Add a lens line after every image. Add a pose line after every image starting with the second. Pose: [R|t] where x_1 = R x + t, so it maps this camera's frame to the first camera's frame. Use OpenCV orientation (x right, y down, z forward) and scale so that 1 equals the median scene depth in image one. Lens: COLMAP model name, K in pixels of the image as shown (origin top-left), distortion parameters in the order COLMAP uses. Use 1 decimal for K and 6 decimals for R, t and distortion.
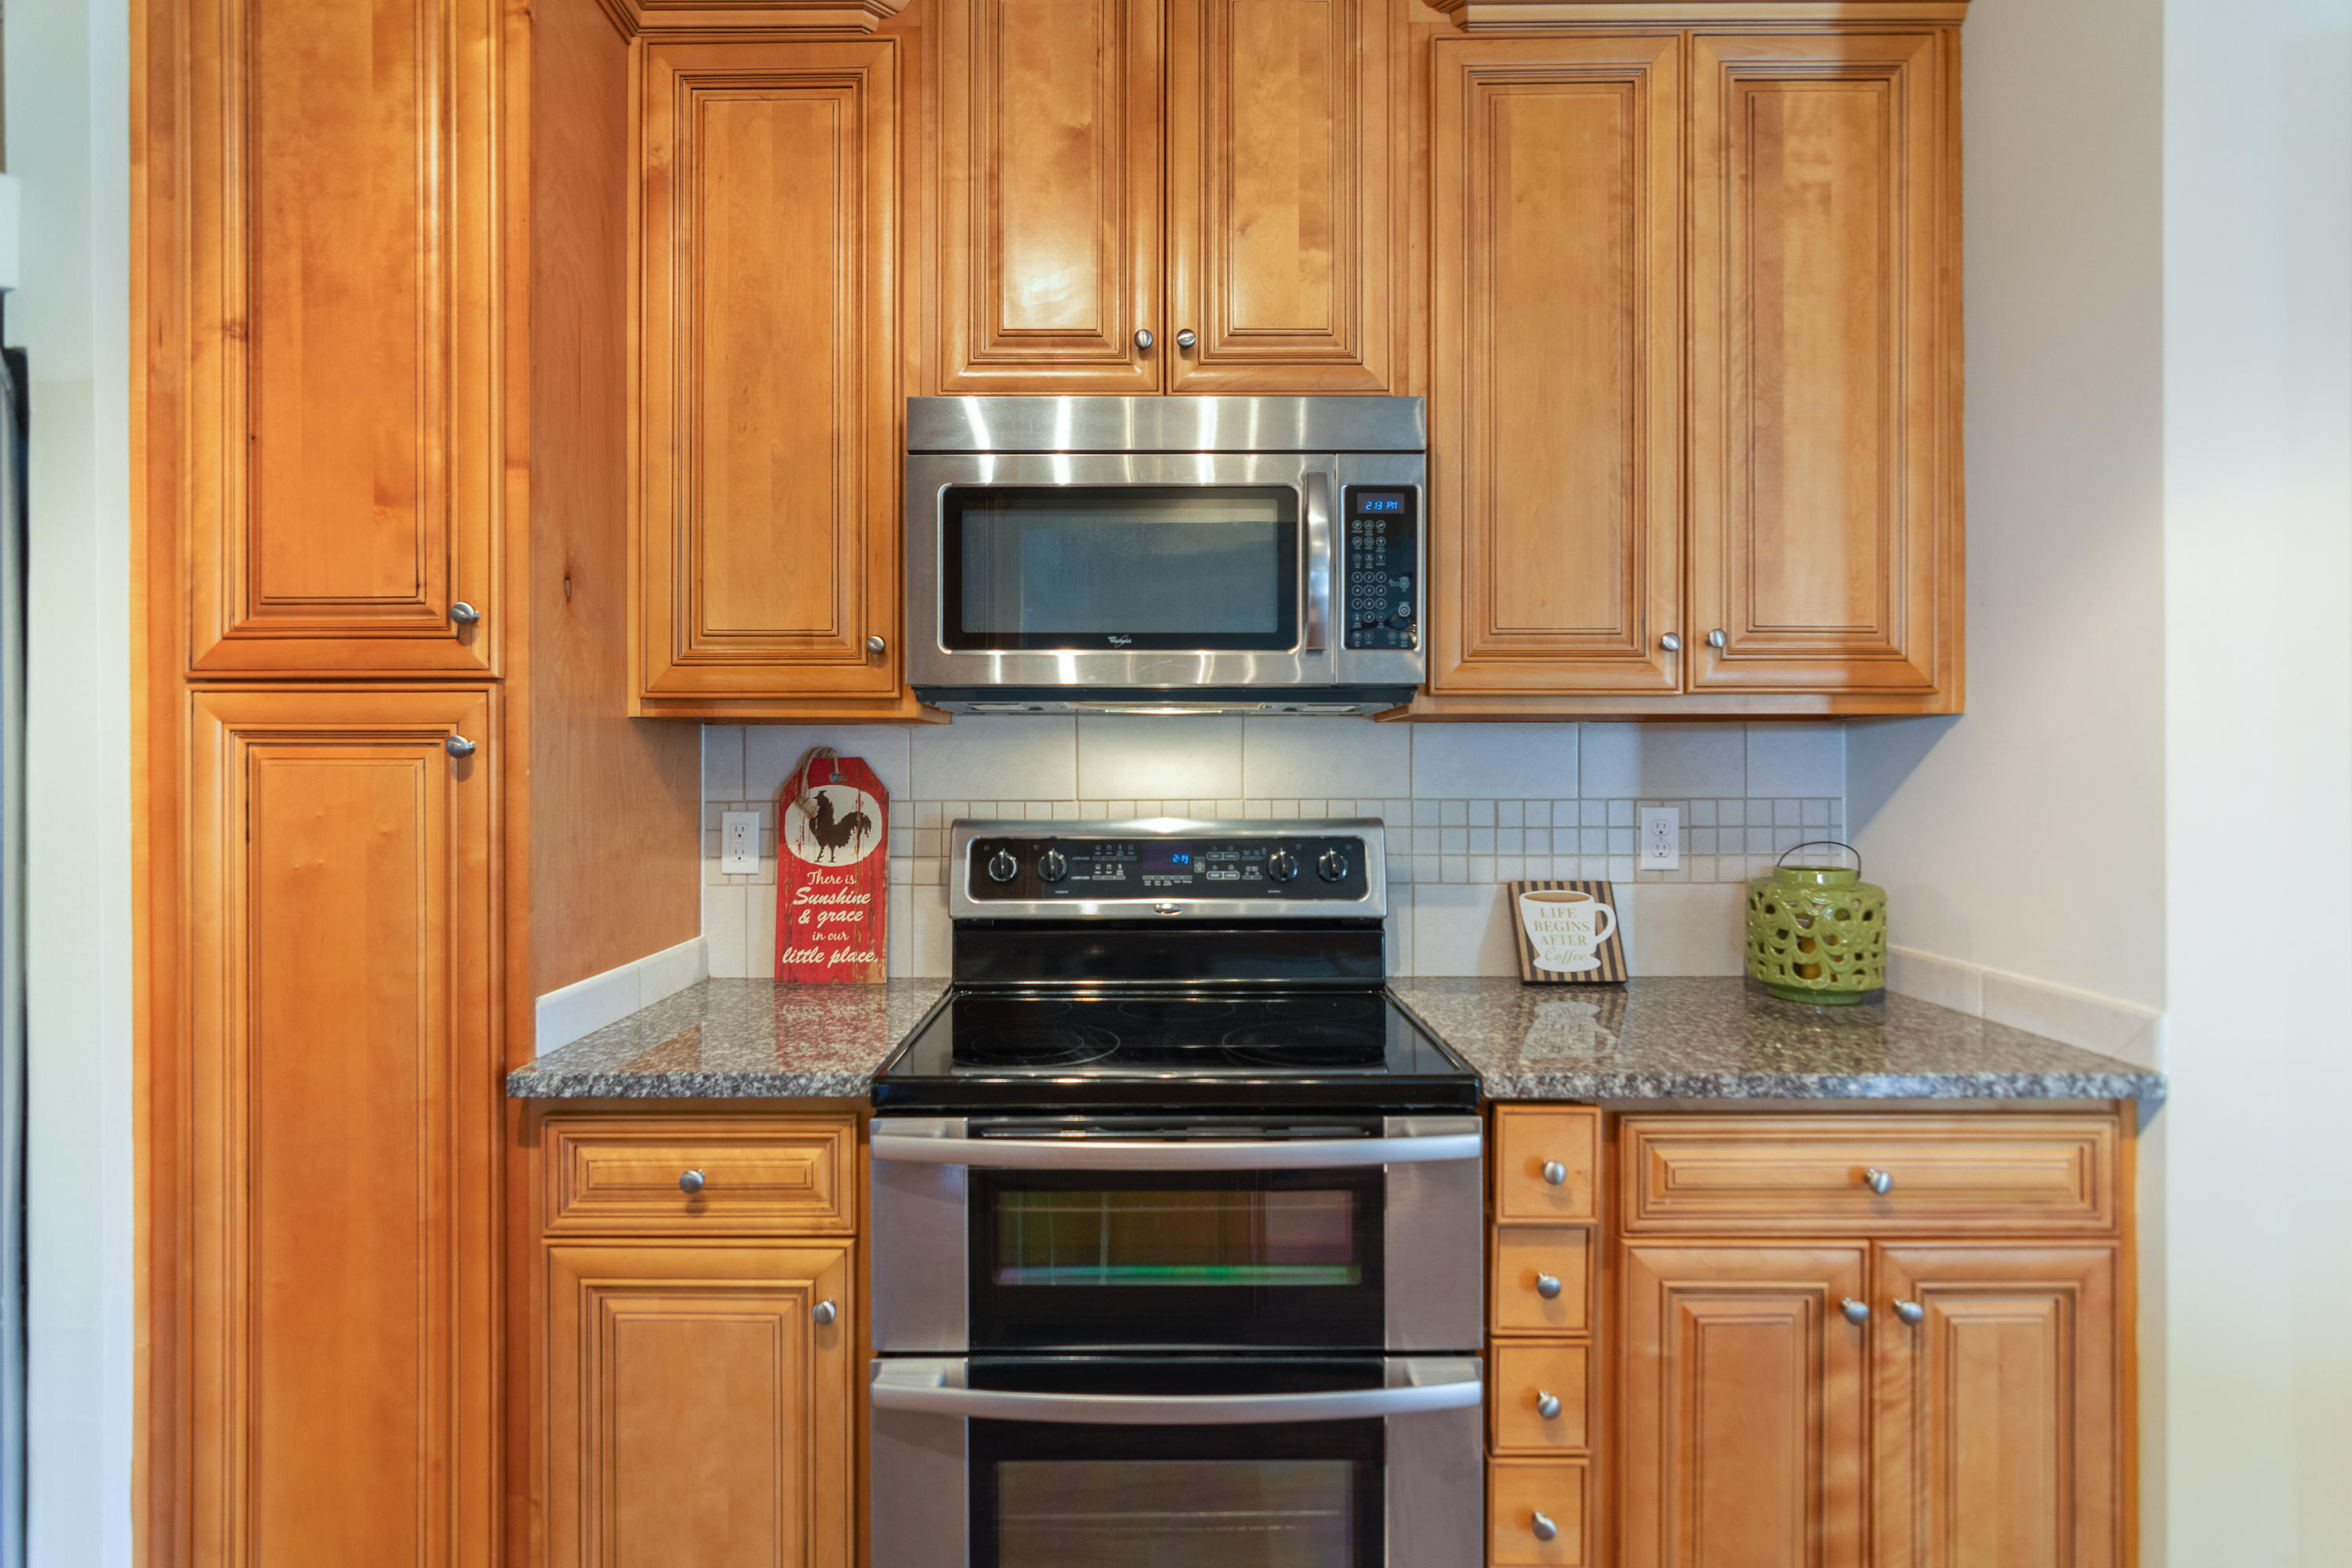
lens RADIAL K [[1134.8, 0, 1127.9], [0, 1134.8, 770.8], [0, 0, 1]] dist [-0.003499, 0.002459]
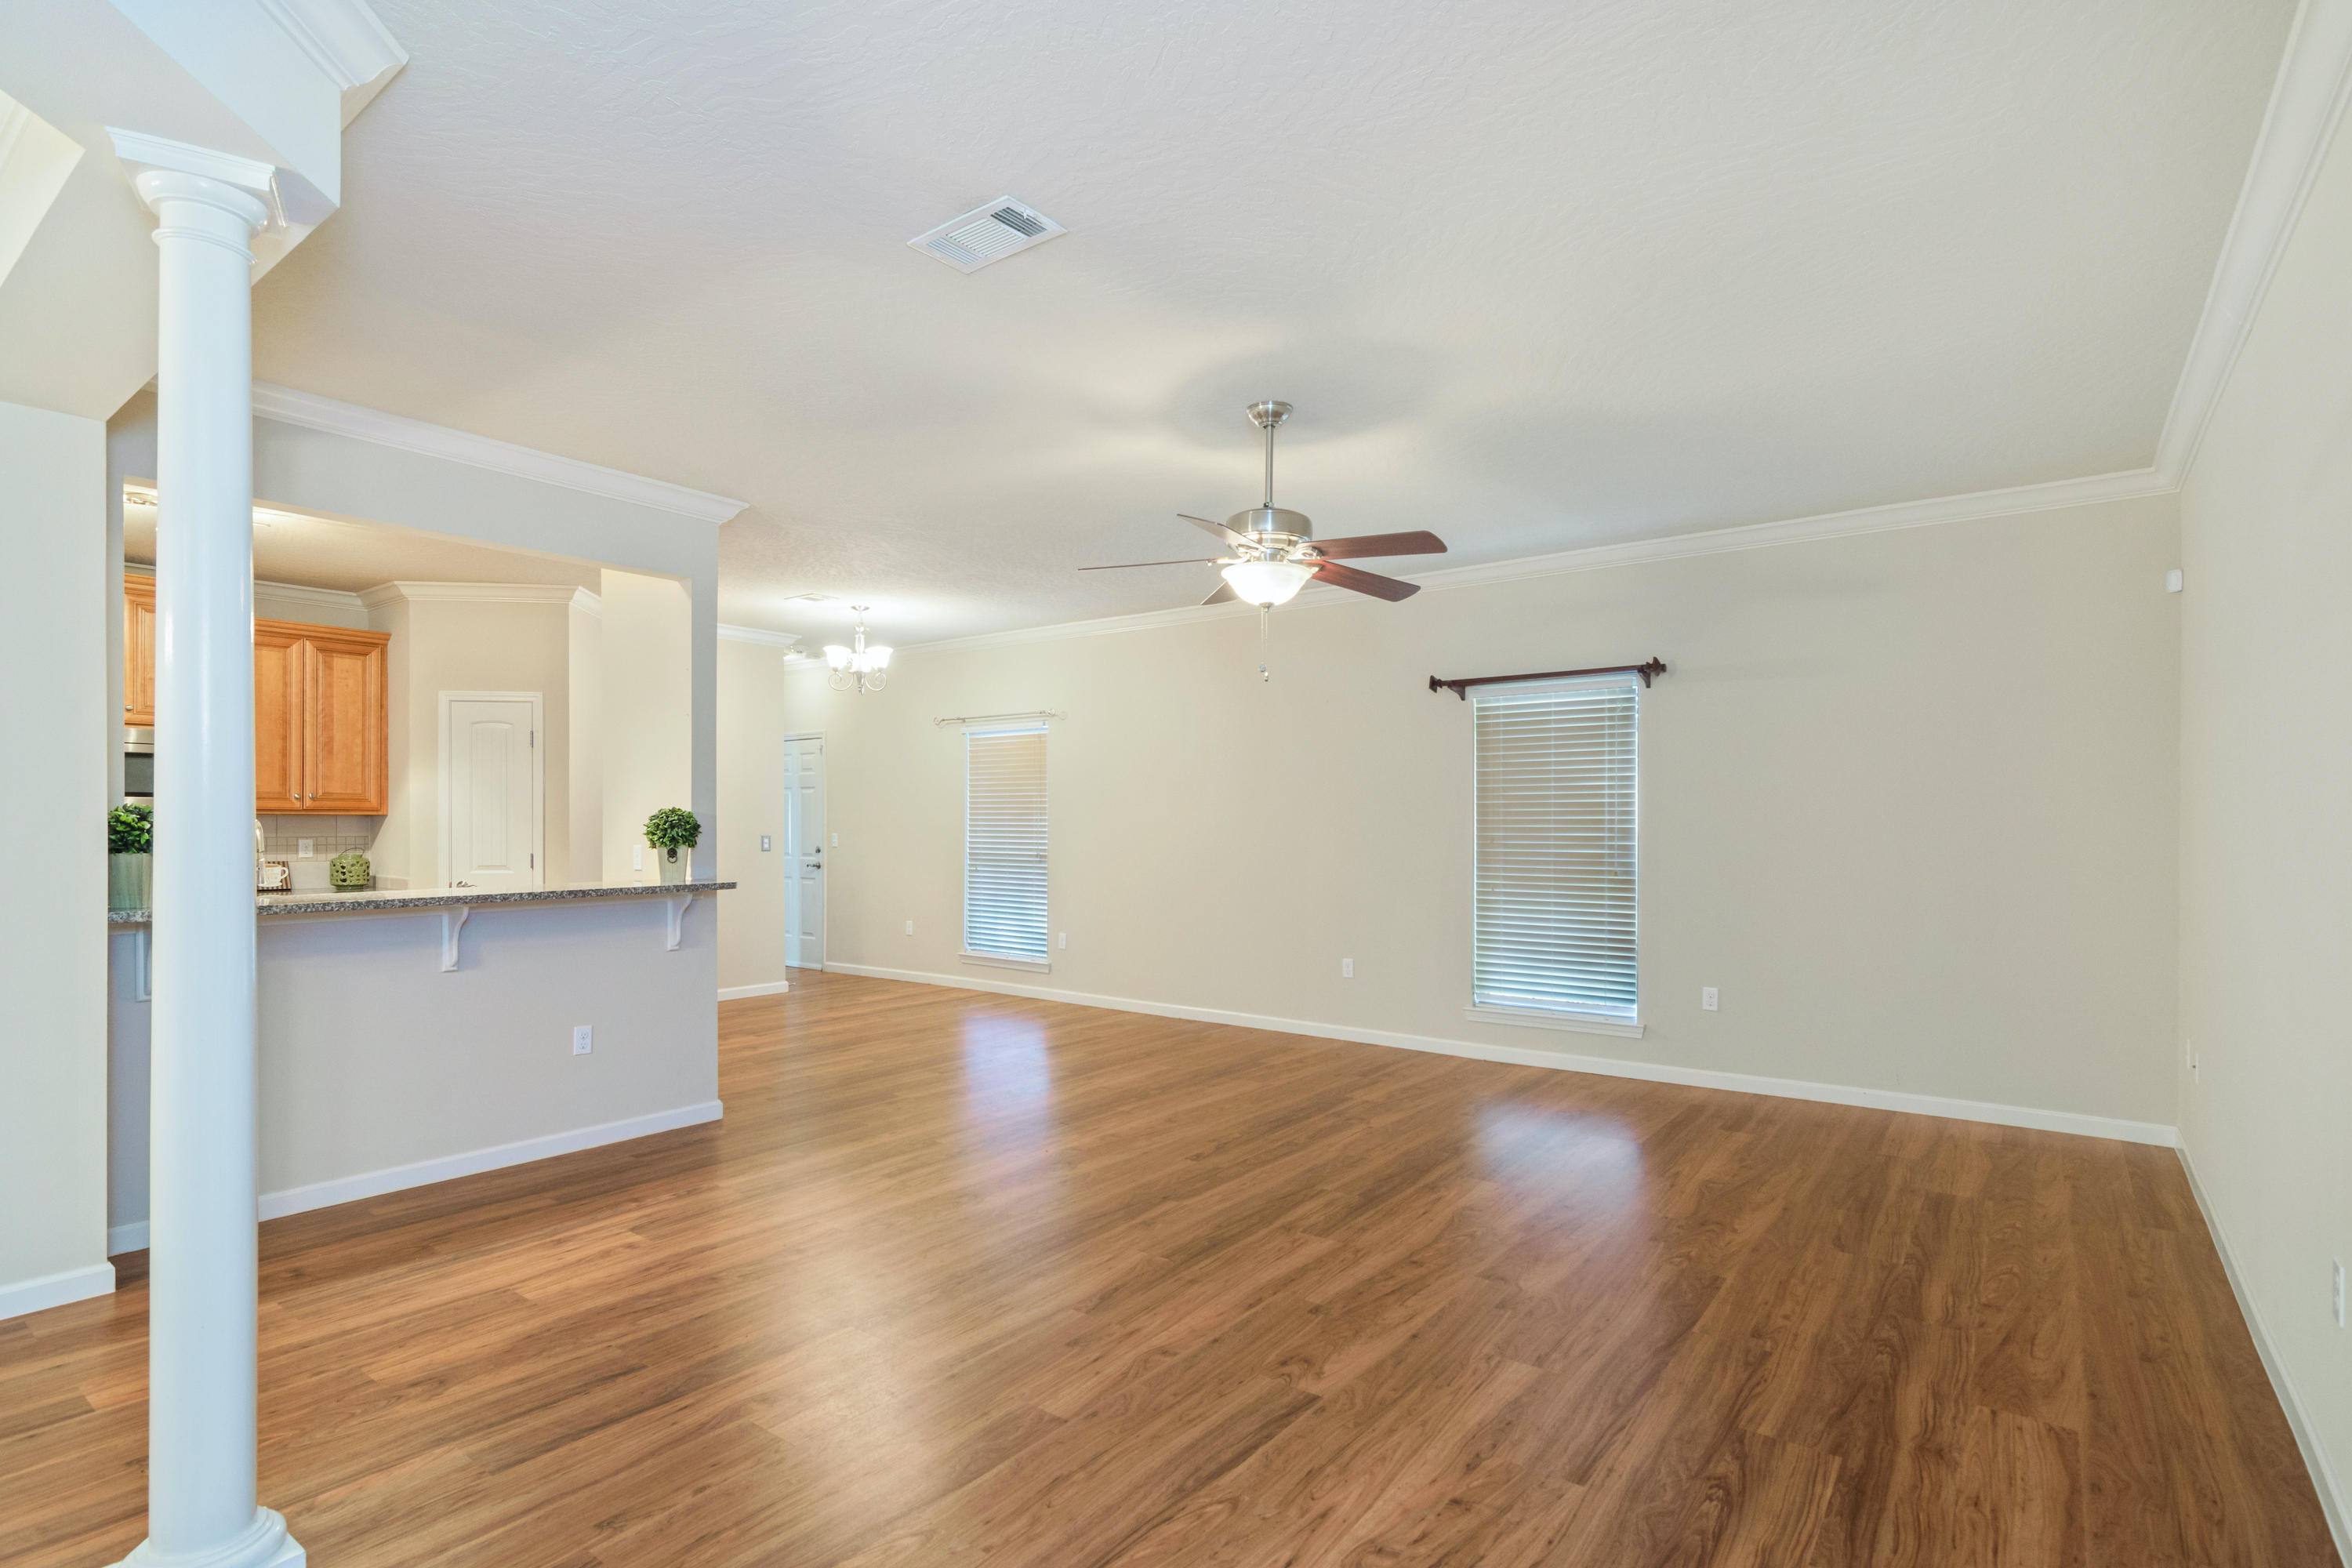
lens RADIAL K [[1134.8, 0, 1181.9], [0, 1134.8, 828.2], [0, 0, 1]] dist [-0.003499, 0.002459]
pose [[0.589871, -0.000331, 0.807498, -0.859333], [-0.006499, 0.999966, 0.005157, -0.042264], [-0.807472, -0.008290, 0.589848, -3.701300]]
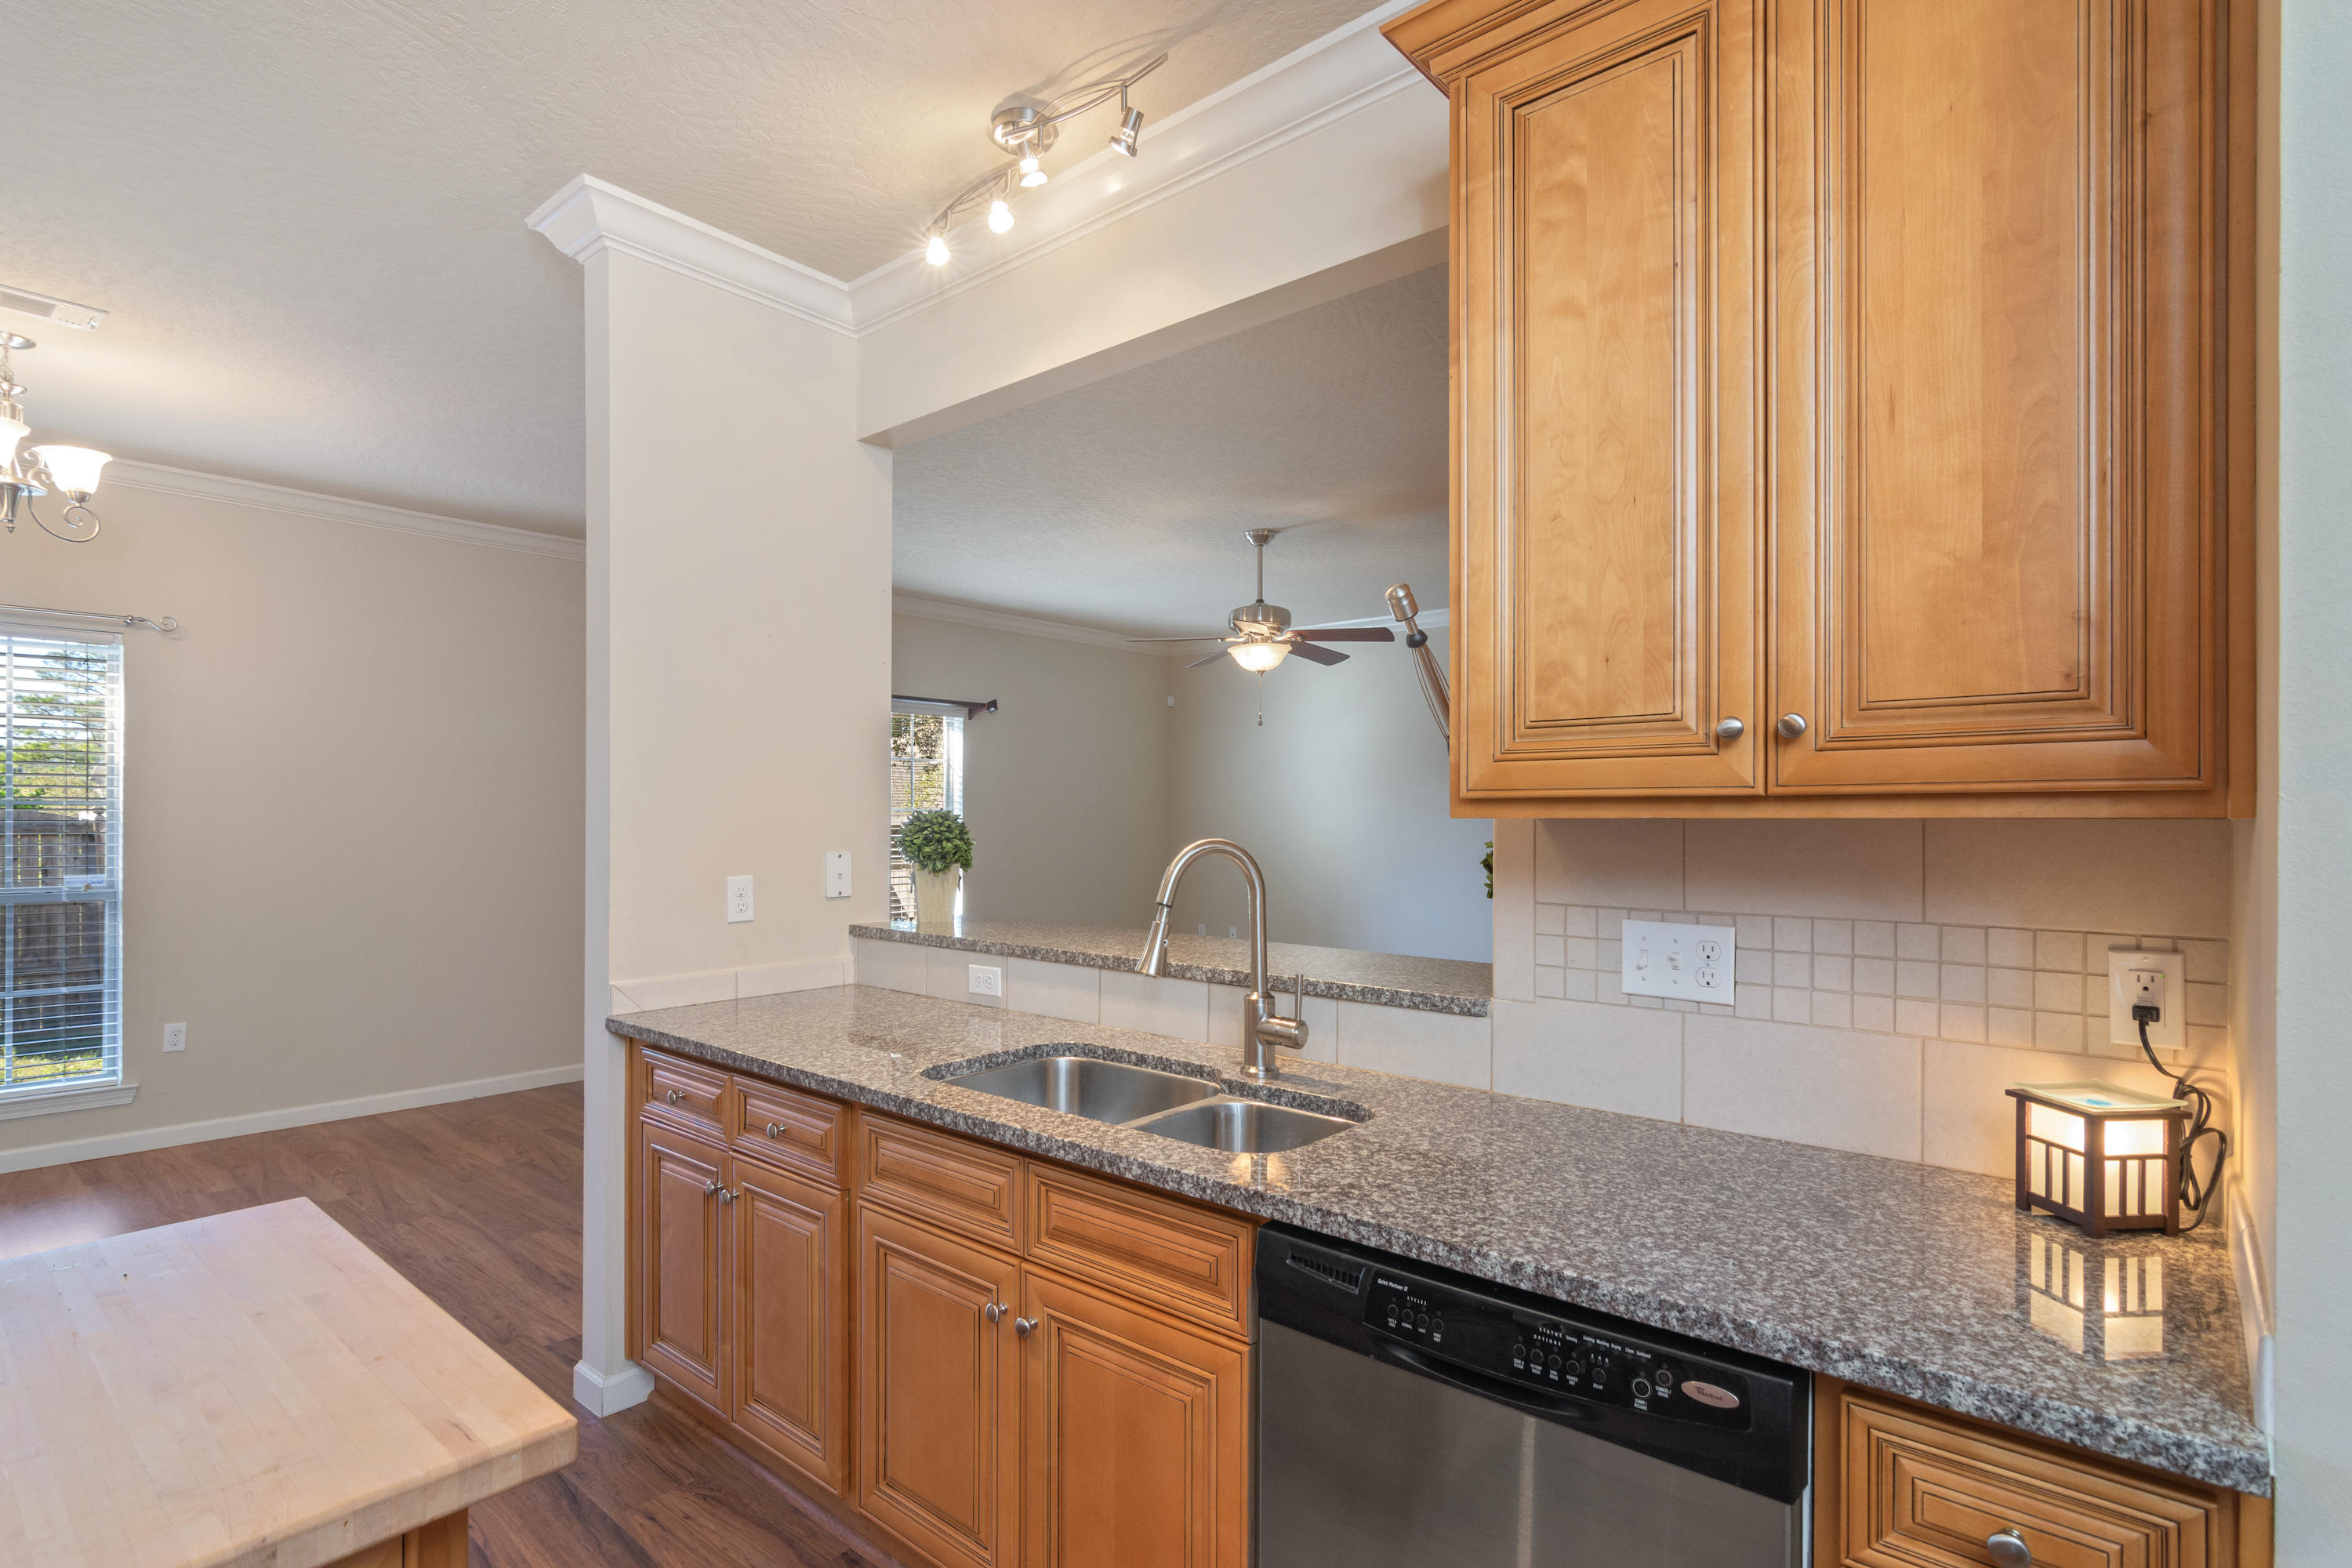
lens RADIAL K [[1134.8, 0, 1169.0], [0, 1134.8, 817.4], [0, 0, 1]] dist [-0.003499, 0.002459]
pose [[-0.769043, -0.001706, 0.639195, -0.798211], [-0.004756, 0.999984, -0.003053, -0.051925], [-0.639180, -0.005388, -0.769039, 0.100115]]
